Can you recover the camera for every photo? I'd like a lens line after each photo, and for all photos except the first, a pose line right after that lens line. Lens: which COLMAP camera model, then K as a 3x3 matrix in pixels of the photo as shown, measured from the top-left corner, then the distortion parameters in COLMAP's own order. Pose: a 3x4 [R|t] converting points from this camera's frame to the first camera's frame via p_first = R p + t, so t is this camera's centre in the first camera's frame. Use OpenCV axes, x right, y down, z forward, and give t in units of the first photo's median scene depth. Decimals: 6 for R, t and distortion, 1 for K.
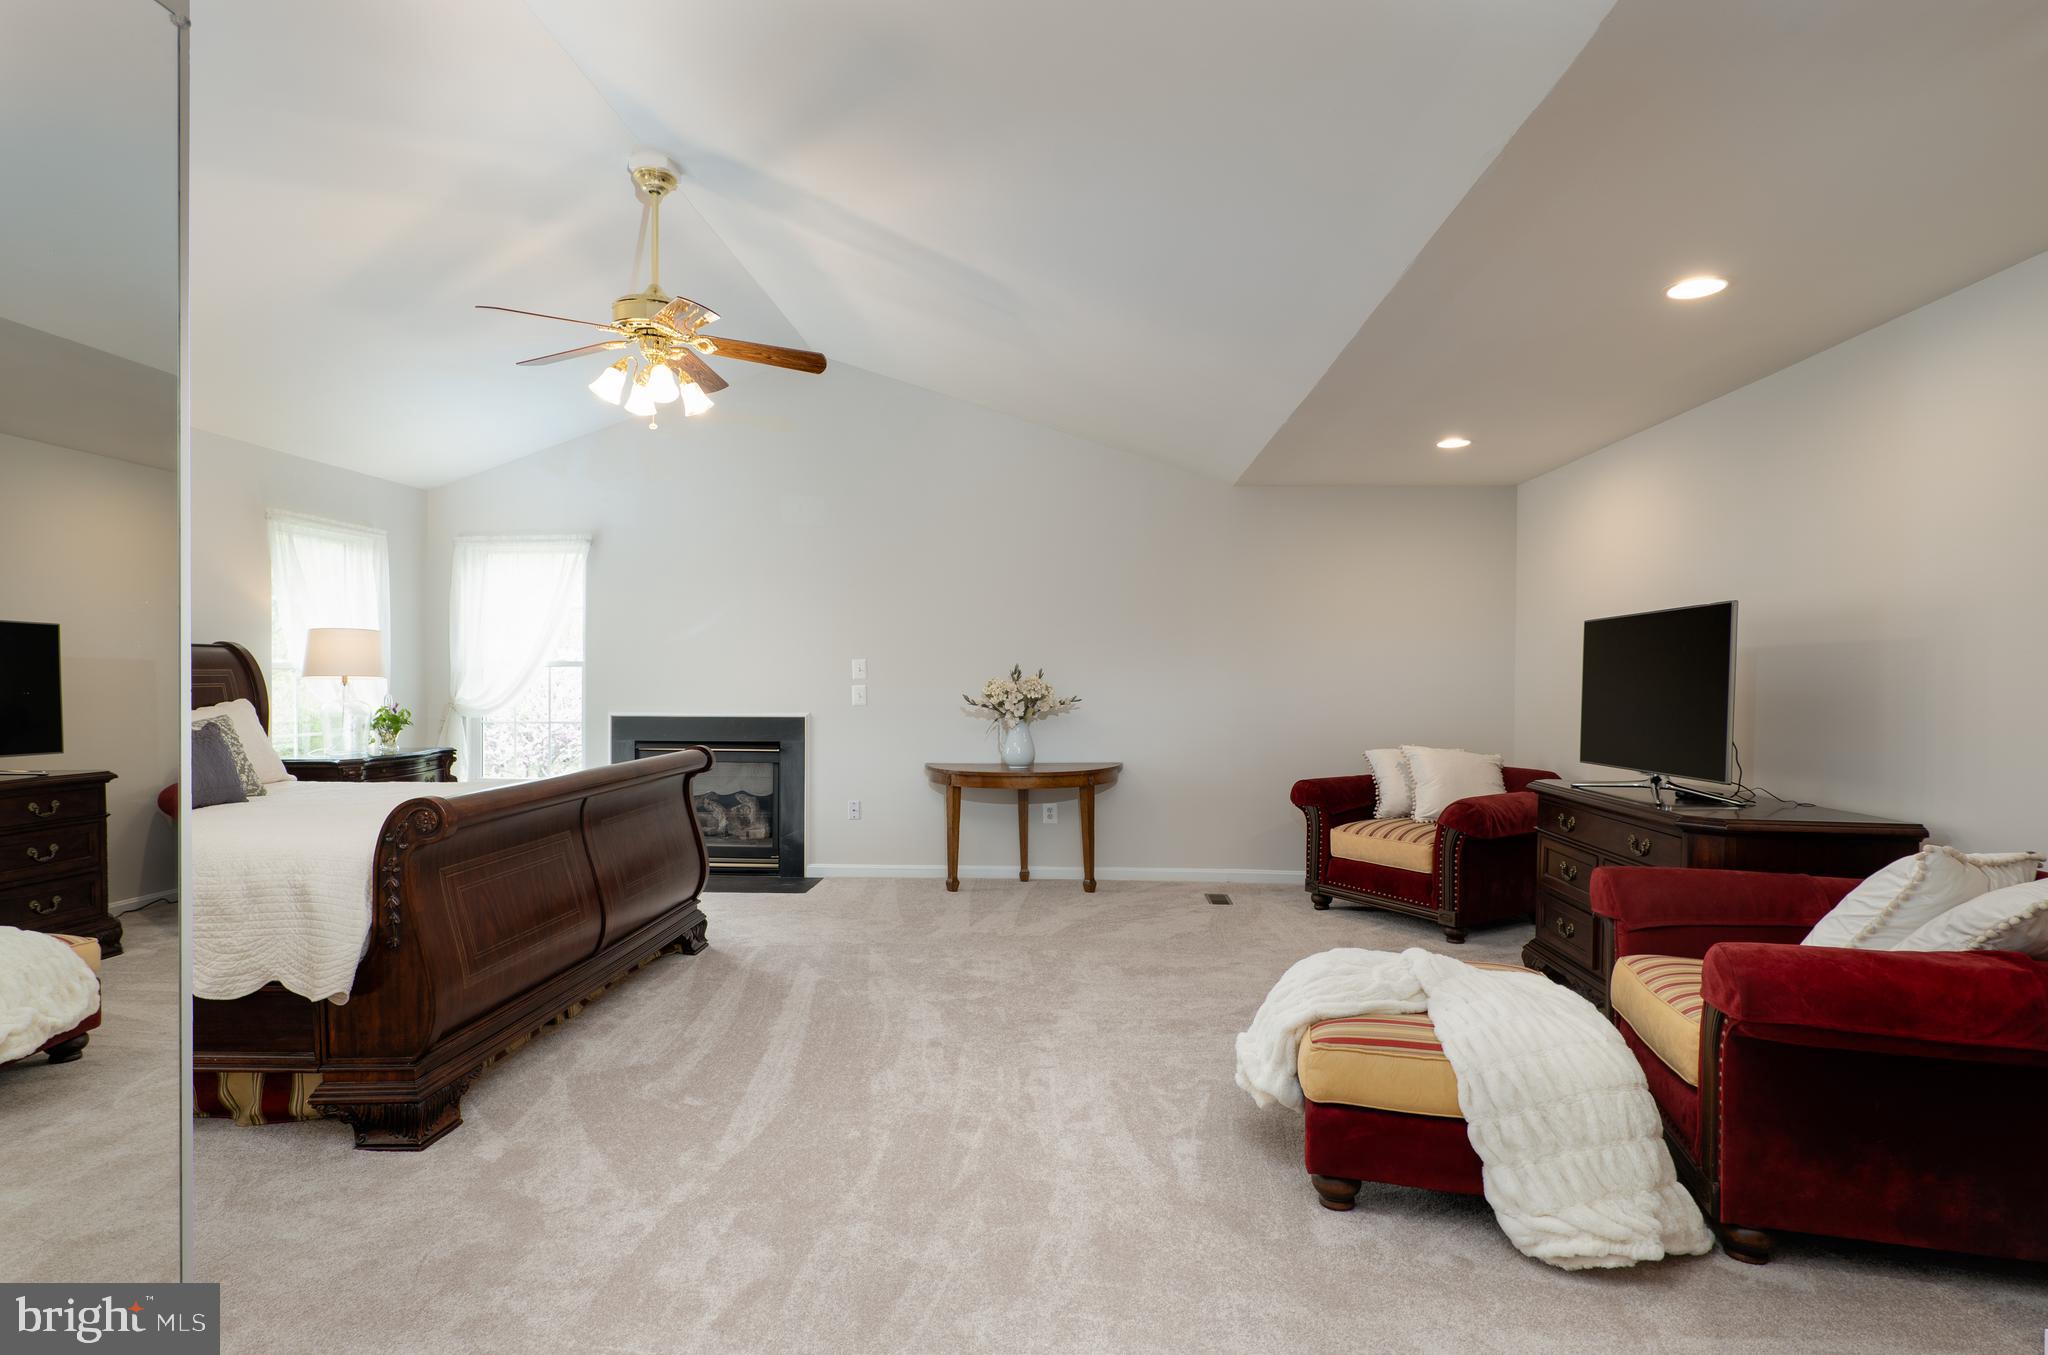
lens RADIAL K [[1072.4, 0, 1024.0], [0, 1072.4, 677.5], [0, 0, 1]] dist [-0.004281, -0.000036]
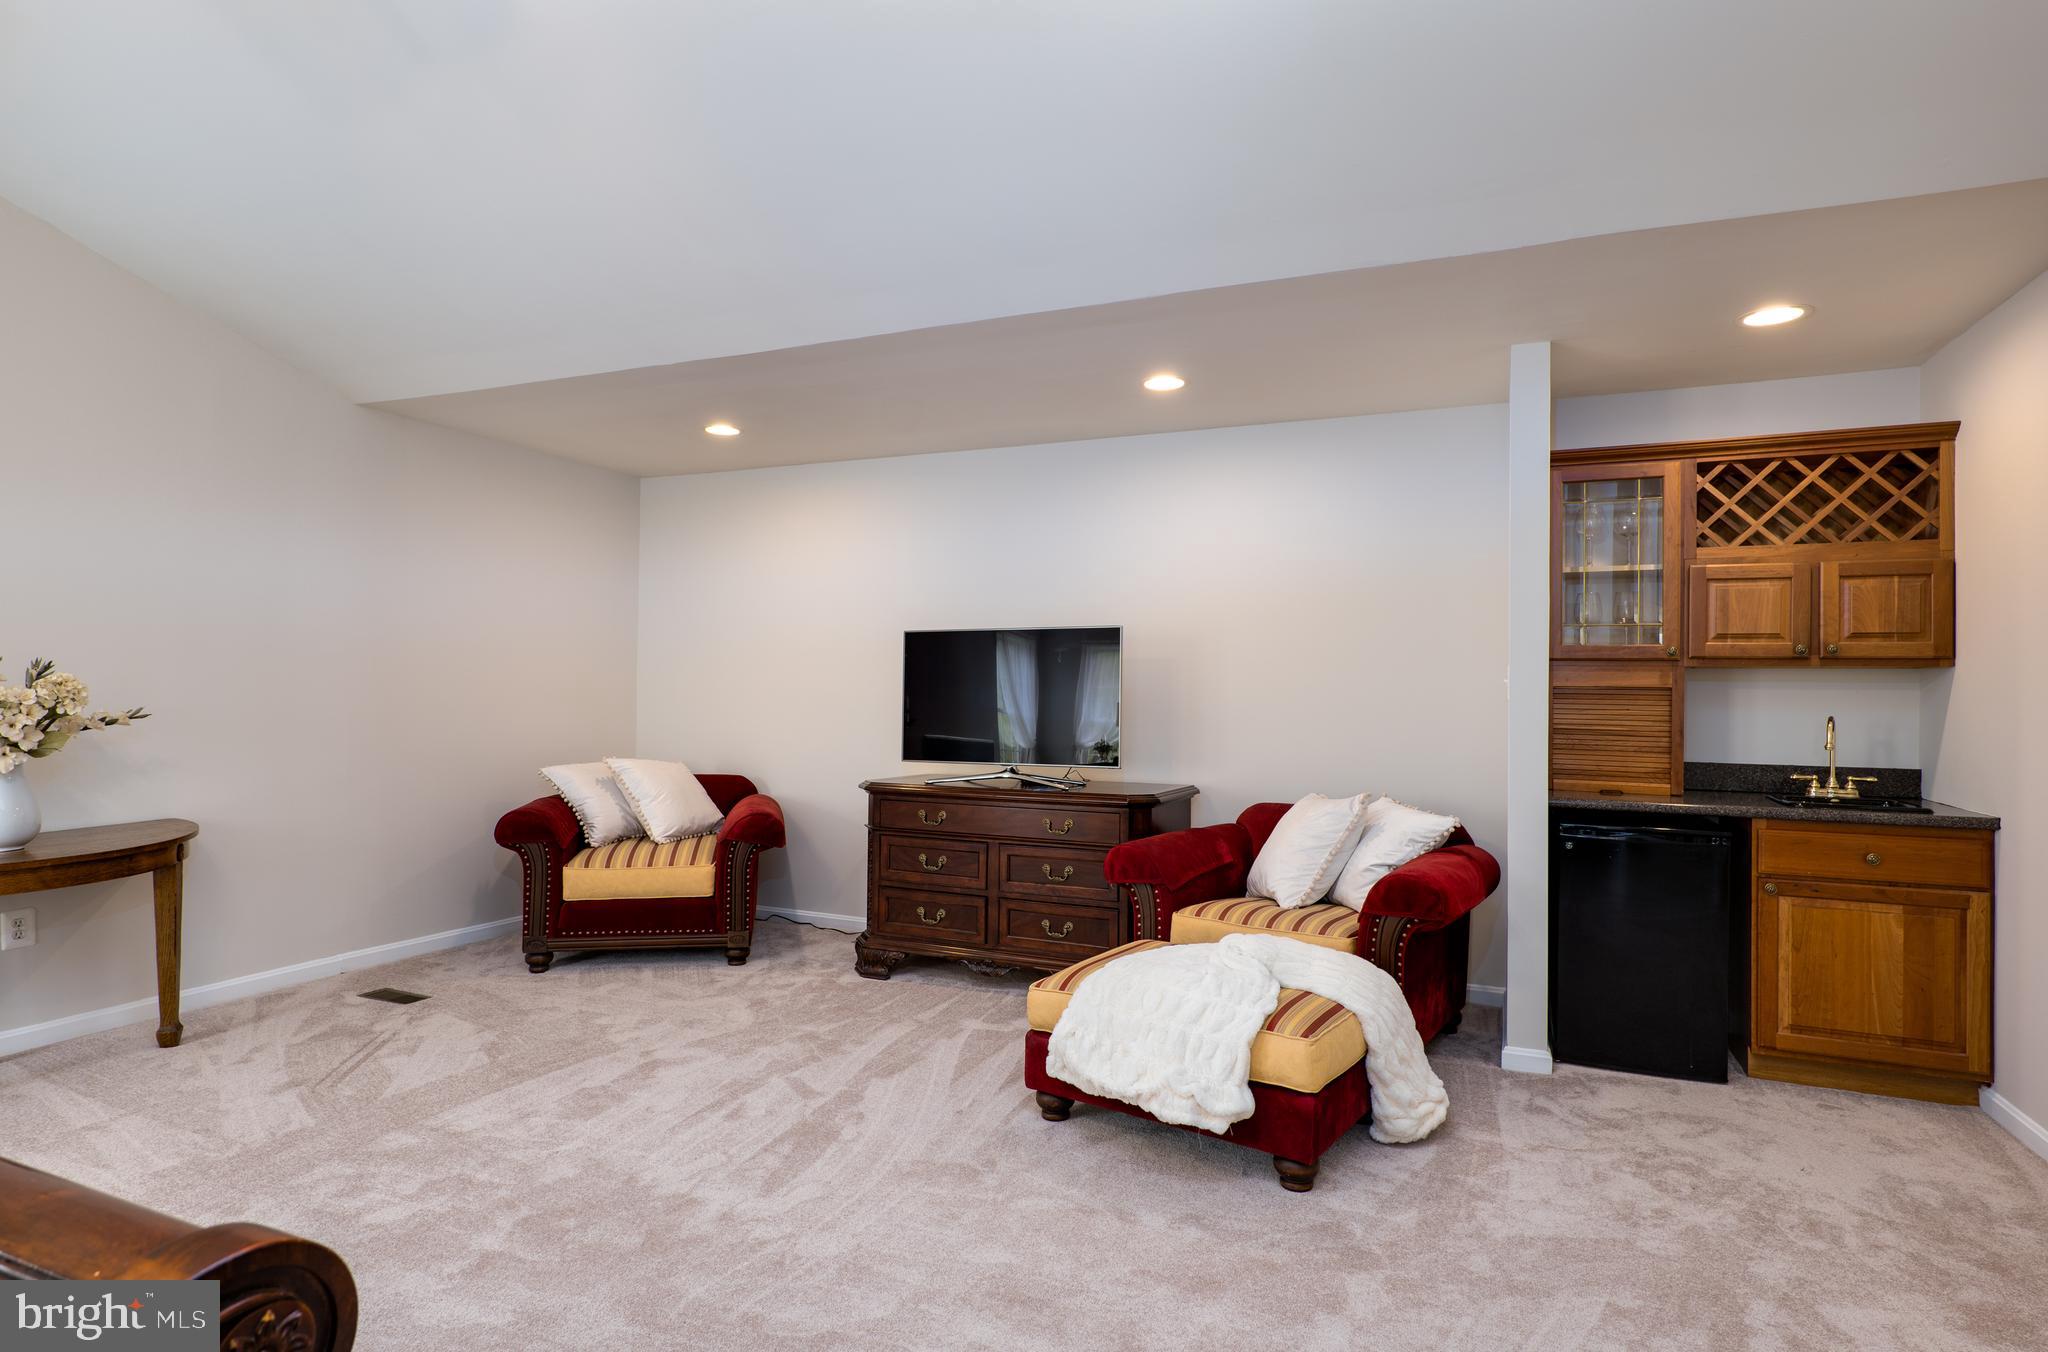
lens RADIAL K [[1072.4, 0, 1024.0], [0, 1072.4, 676.0], [0, 0, 1]] dist [-0.004281, -0.000036]
pose [[0.344303, 0.009240, 0.938813, -0.338645], [-0.006482, 0.999951, -0.007464, 0.001187], [-0.938836, -0.003516, 0.344346, 0.382953]]
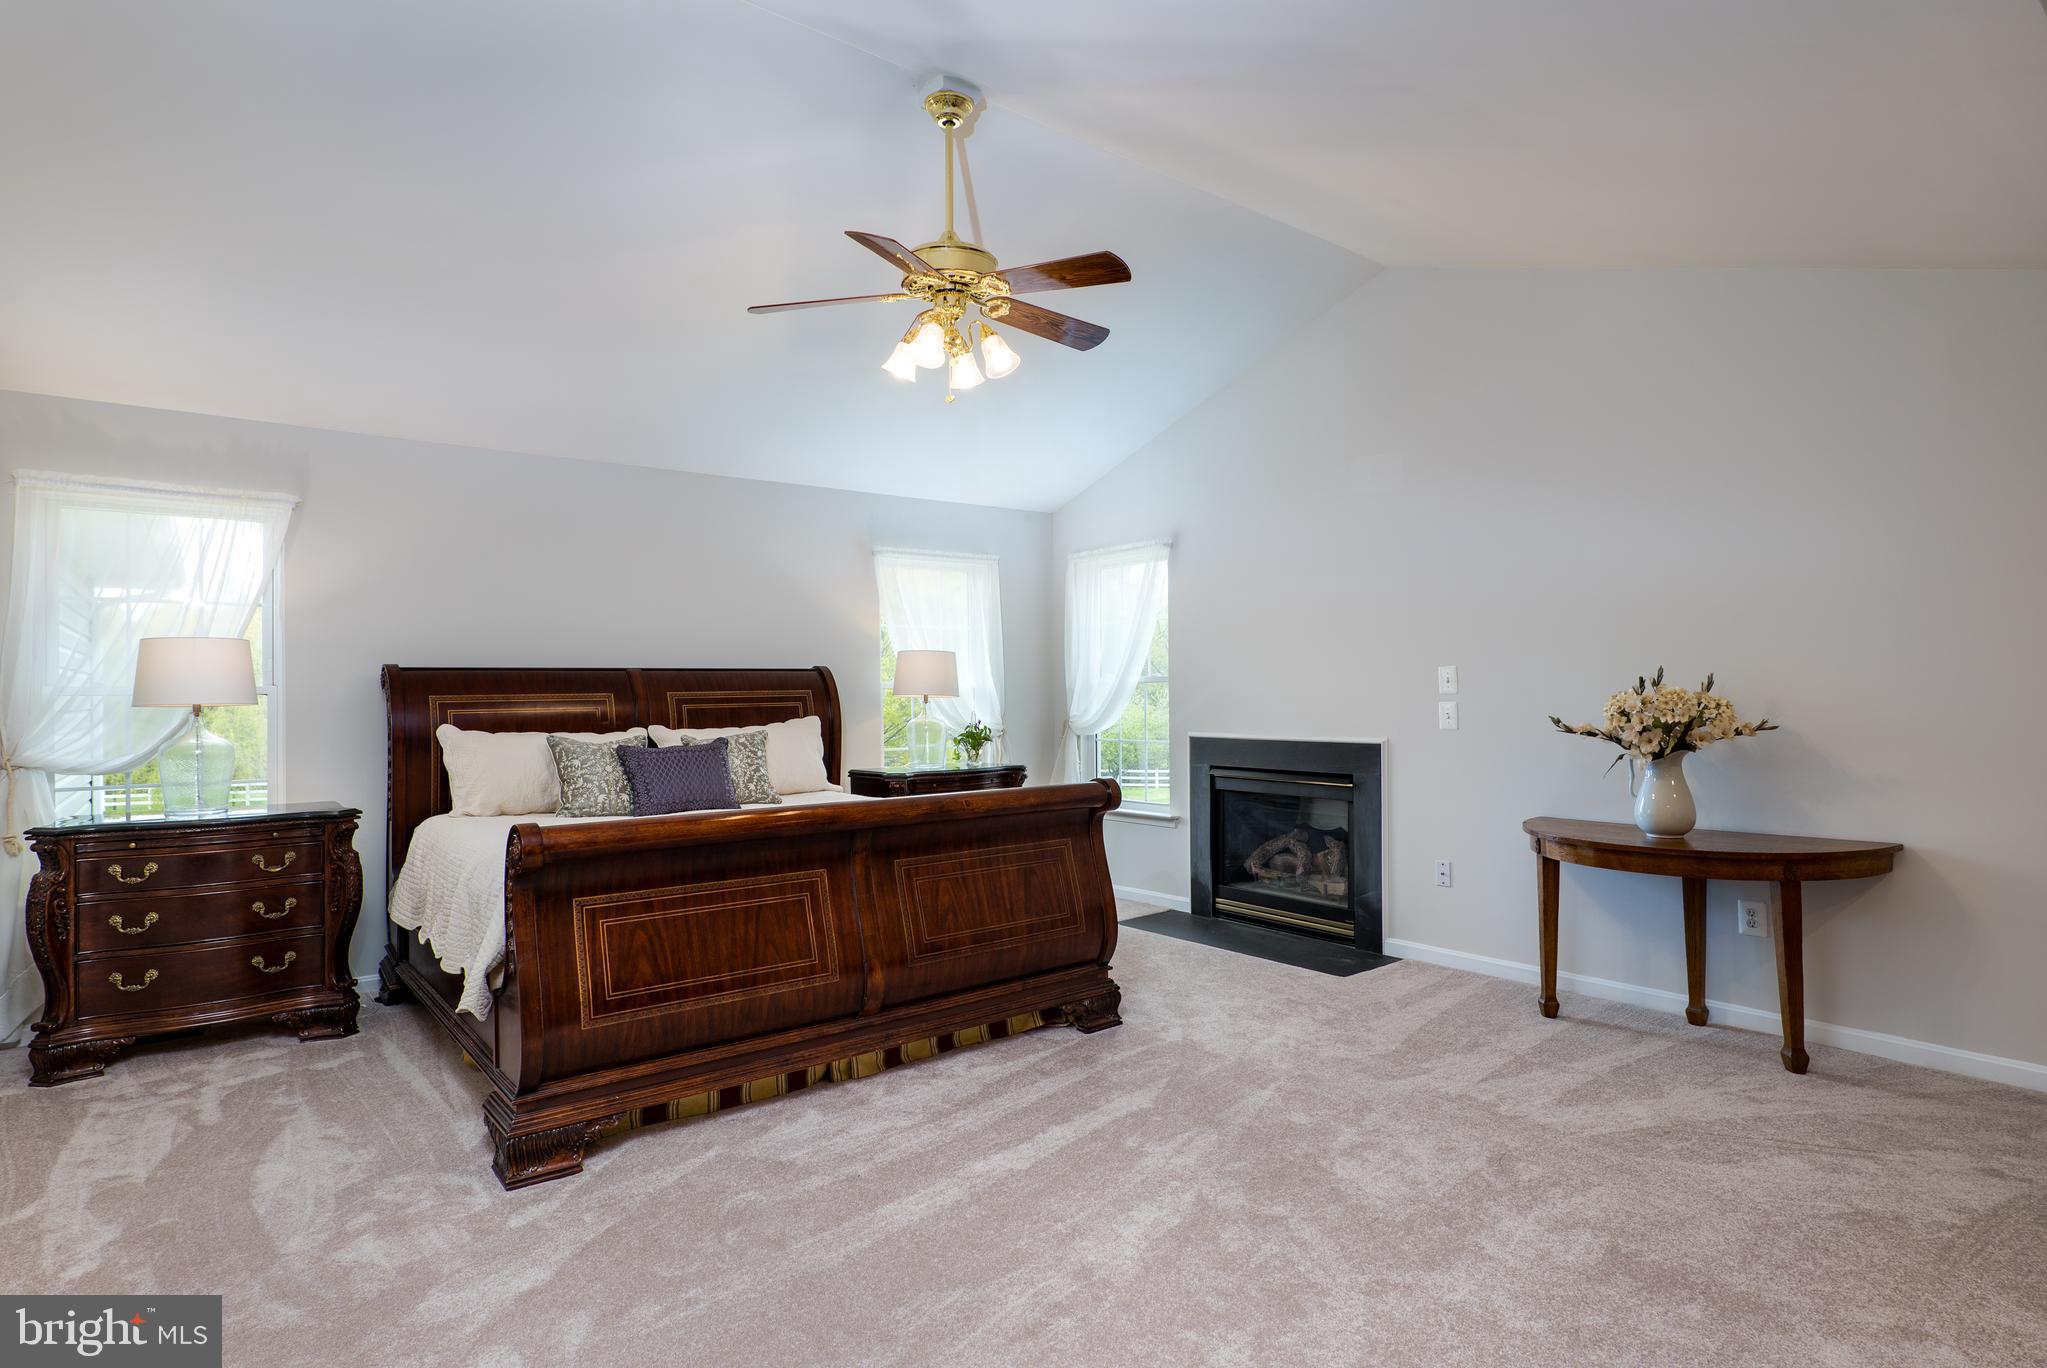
lens RADIAL K [[1080.5, 0, 1023.5], [0, 1080.5, 684.0], [0, 0, 1]] dist [-0.002964, 0.000853]
pose [[0.661186, -0.014787, -0.750076, 0.230411], [0.008877, 0.999890, -0.011887, 0.001417], [0.750170, 0.001201, 0.661244, 0.340254]]
